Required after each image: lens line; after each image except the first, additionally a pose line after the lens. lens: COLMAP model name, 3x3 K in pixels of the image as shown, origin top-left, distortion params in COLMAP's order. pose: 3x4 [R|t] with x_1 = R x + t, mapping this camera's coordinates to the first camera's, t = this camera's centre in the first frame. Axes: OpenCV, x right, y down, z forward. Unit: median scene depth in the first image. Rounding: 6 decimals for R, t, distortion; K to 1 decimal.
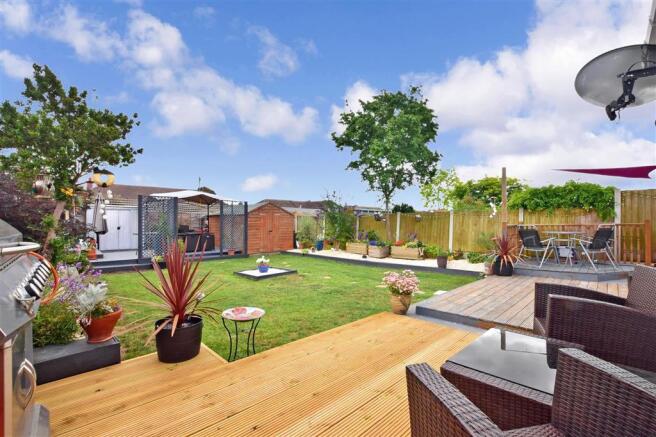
lens RADIAL K [[291.5, 0, 327.6], [0, 291.5, 219.4], [0, 0, 1]] dist [-0.000919, -0.000062]
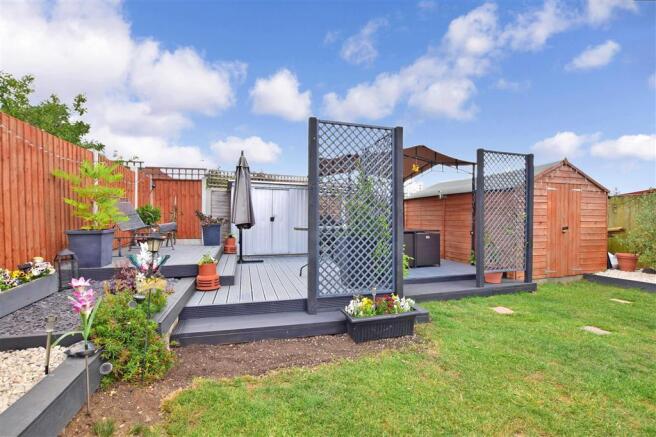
lens RADIAL K [[291.5, 0, 327.6], [0, 291.5, 221.5], [0, 0, 1]] dist [-0.000919, -0.000062]
pose [[0.896621, 0.003055, -0.442788, -0.353704], [0.003667, 0.999891, 0.014325, 0.027243], [0.442783, -0.014468, 0.896512, 0.519153]]
